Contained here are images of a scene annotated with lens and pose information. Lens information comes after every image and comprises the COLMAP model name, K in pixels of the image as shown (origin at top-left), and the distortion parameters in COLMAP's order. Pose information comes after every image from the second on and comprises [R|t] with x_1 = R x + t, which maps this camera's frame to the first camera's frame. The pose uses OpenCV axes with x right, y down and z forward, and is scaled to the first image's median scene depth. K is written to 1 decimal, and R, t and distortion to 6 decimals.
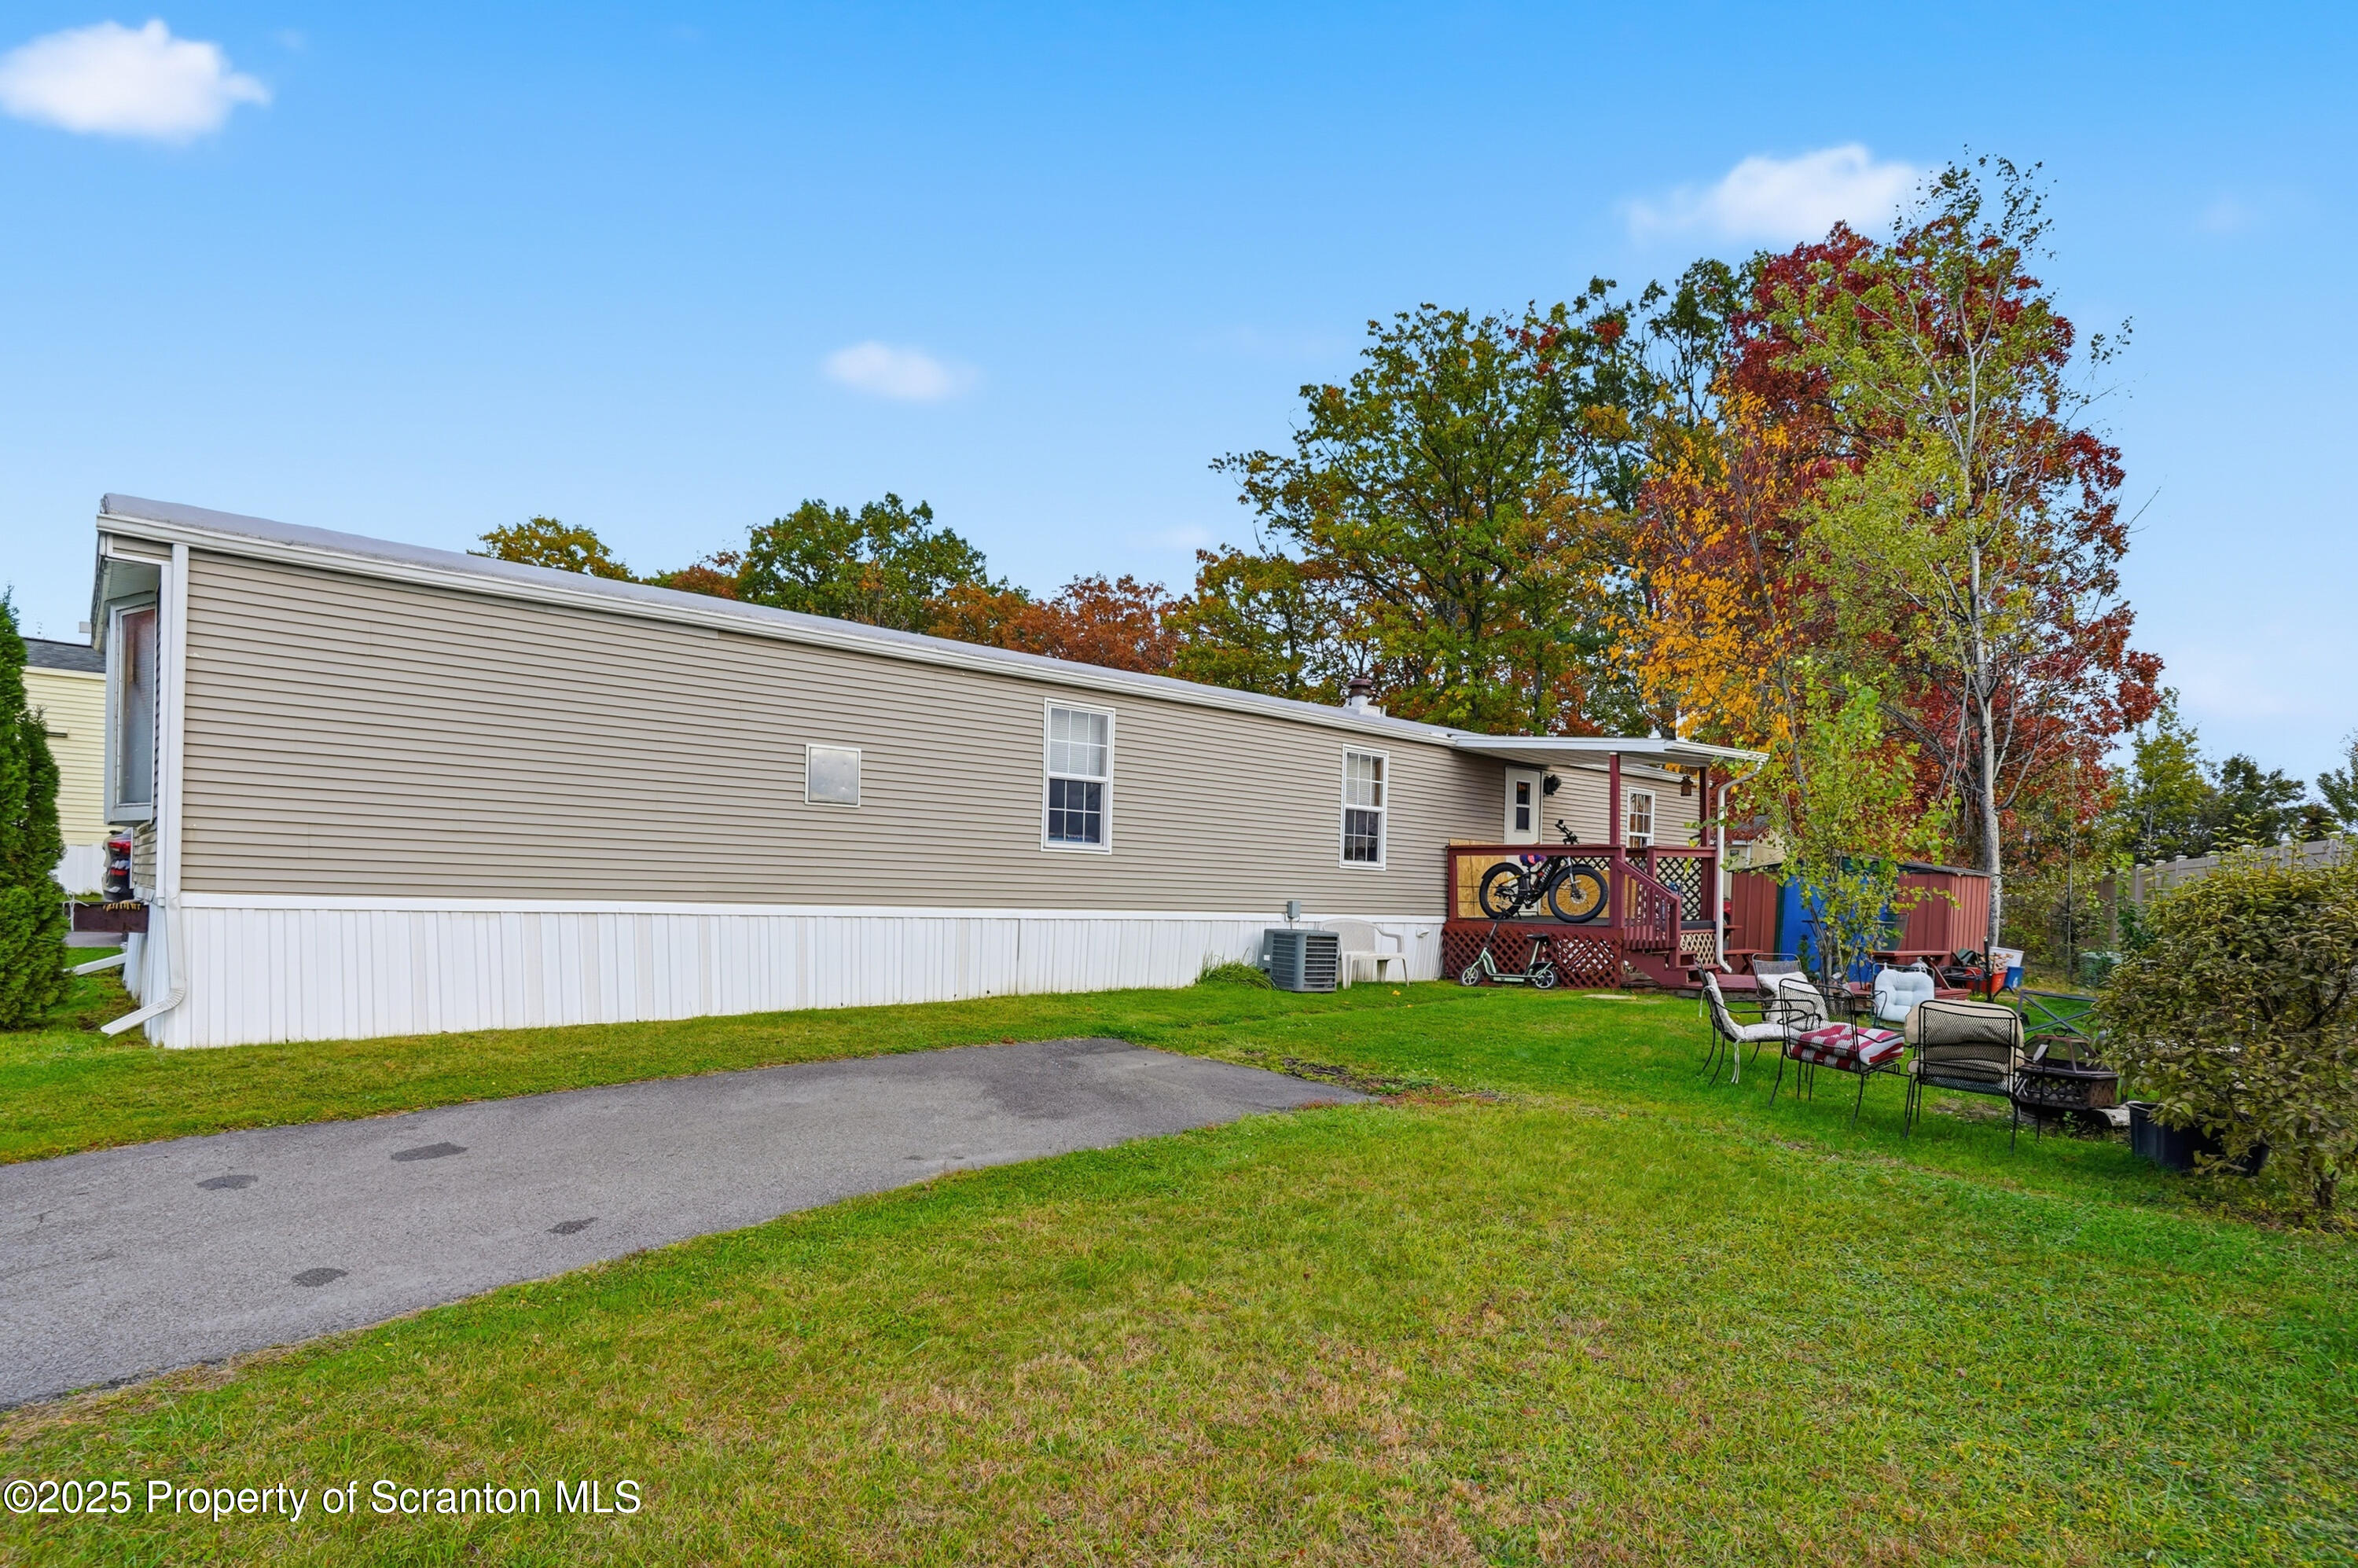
lens RADIAL K [[1222.8, 0, 1179.1], [0, 1222.8, 845.6], [0, 0, 1]] dist [-0.013919, 0.000076]
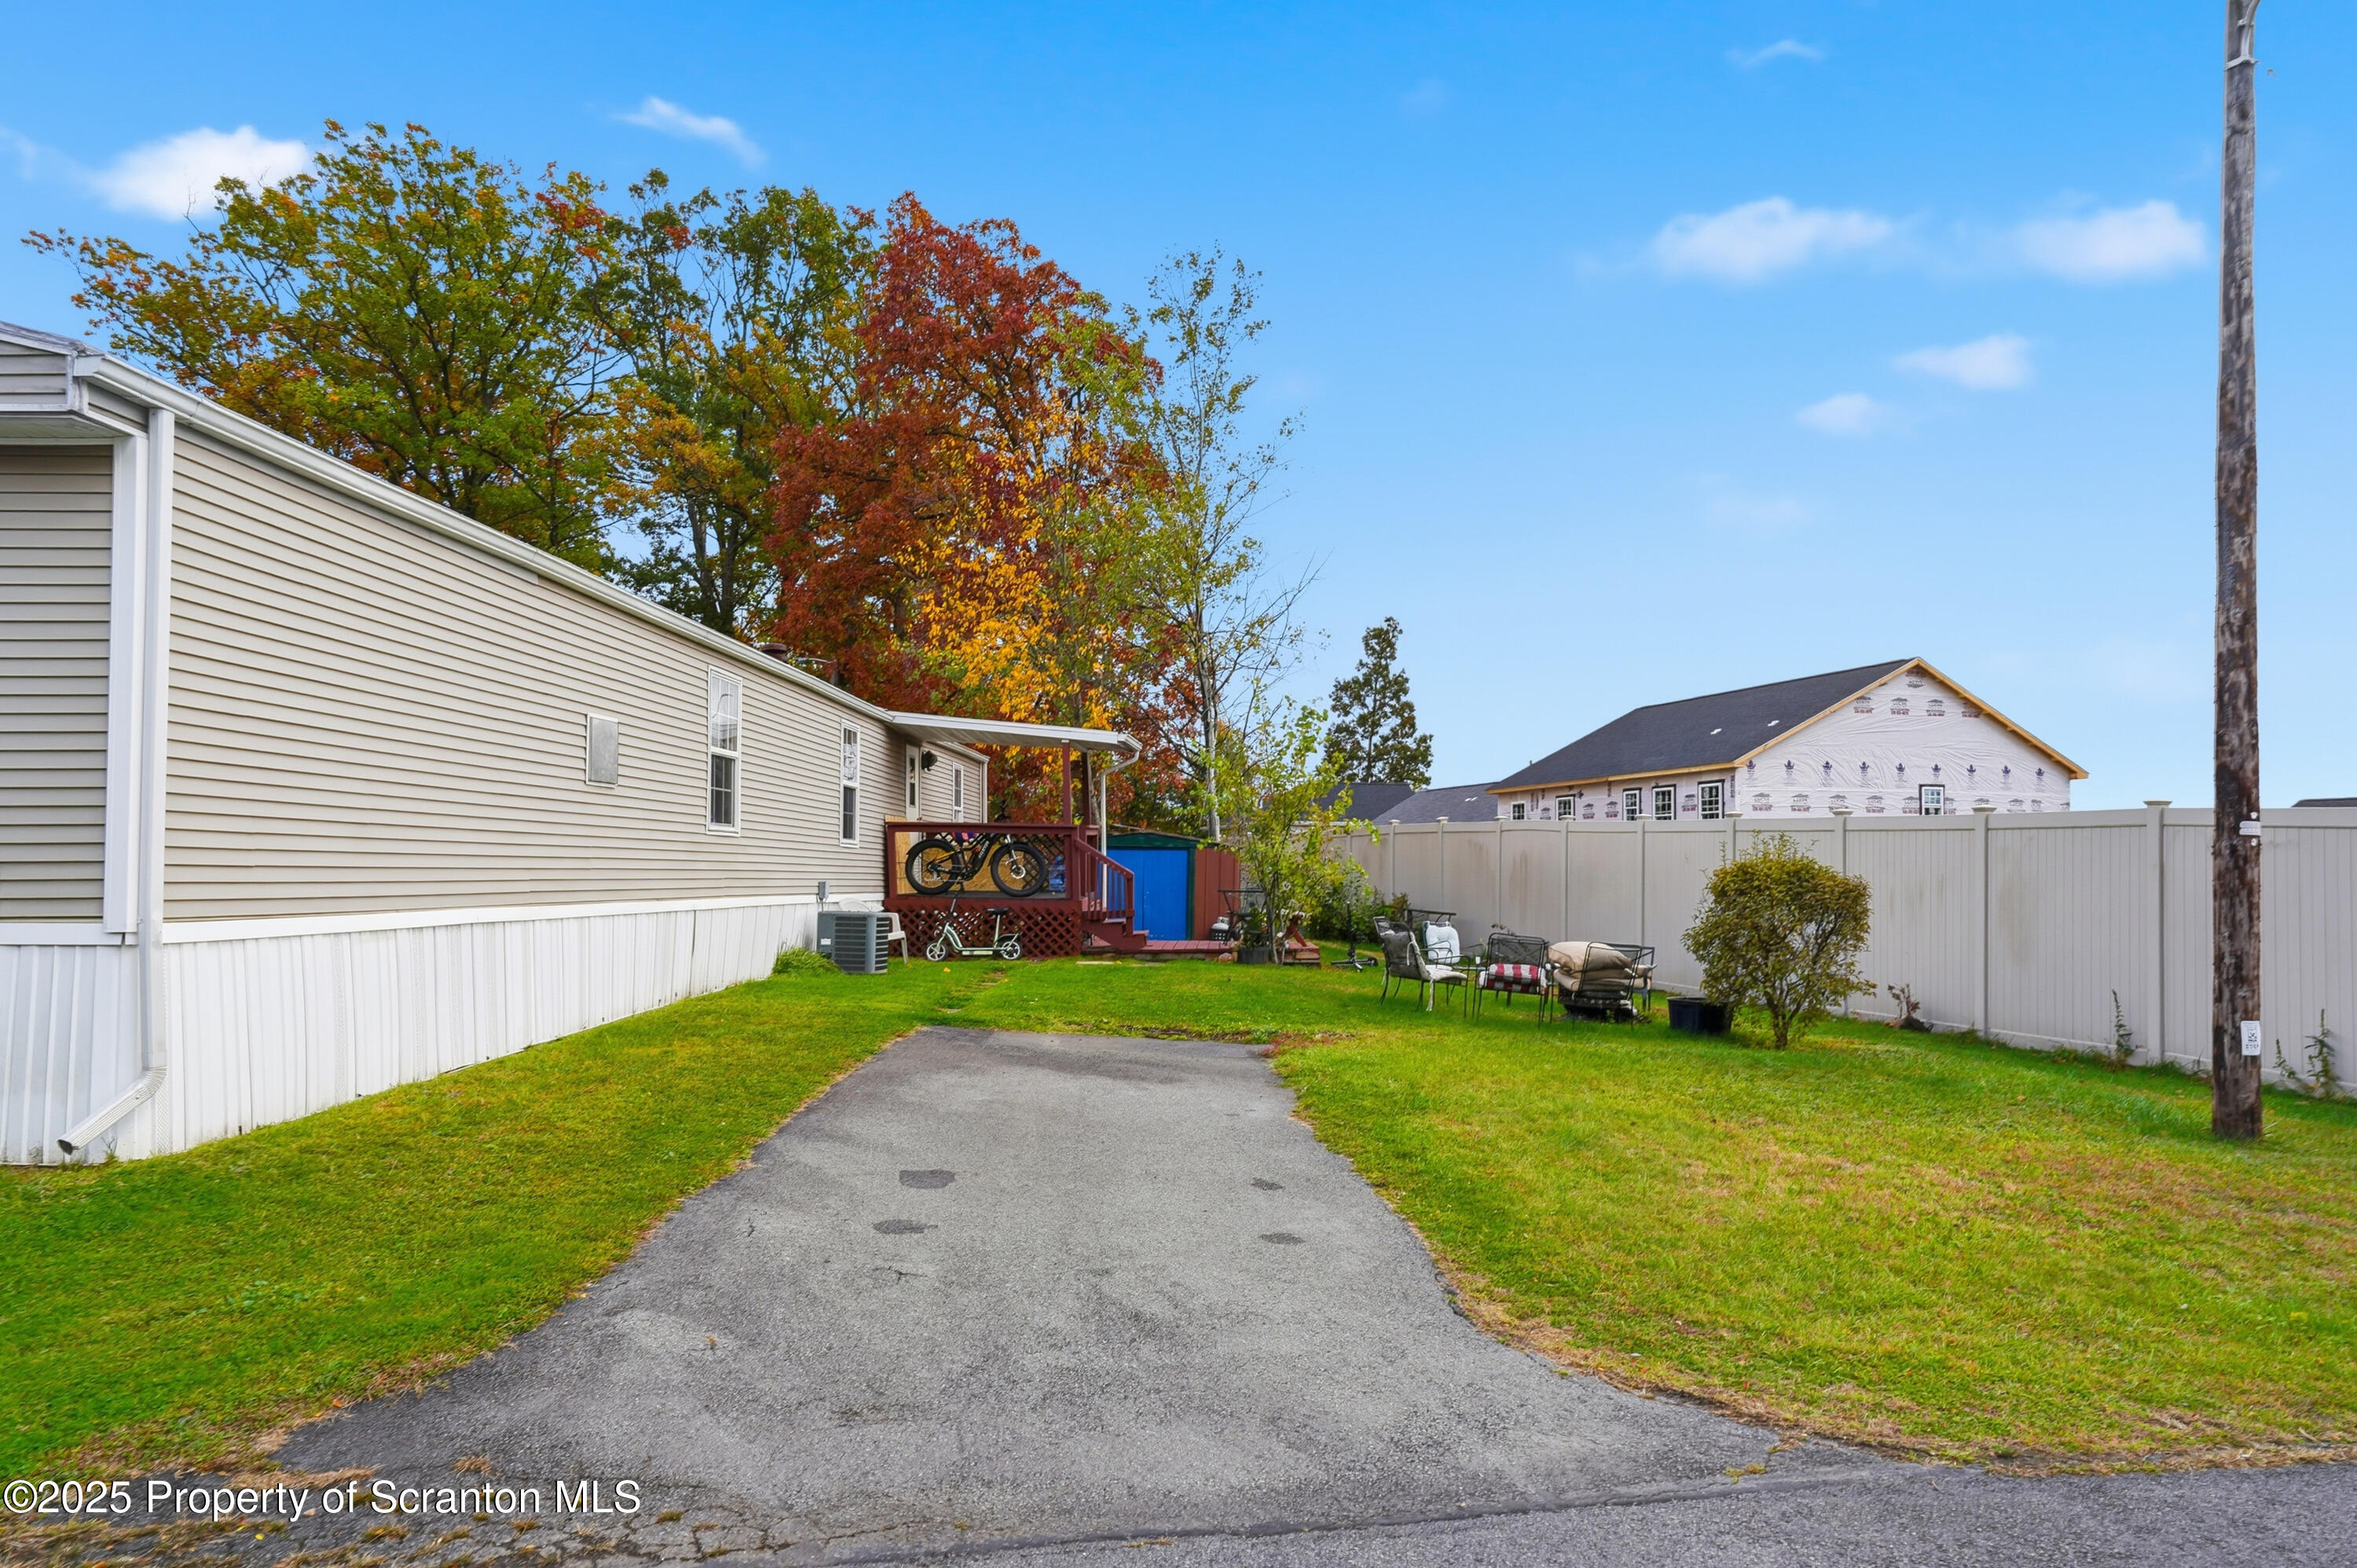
lens RADIAL K [[1372.5, 0, 1178.7], [0, 1372.5, 820.9], [0, 0, 1]] dist [-0.060955, 0.053530]
pose [[0.745866, 0.004905, 0.666078, -0.339243], [-0.012750, 0.999895, 0.006914, -0.011772], [-0.665974, -0.013650, 0.745850, 0.018639]]
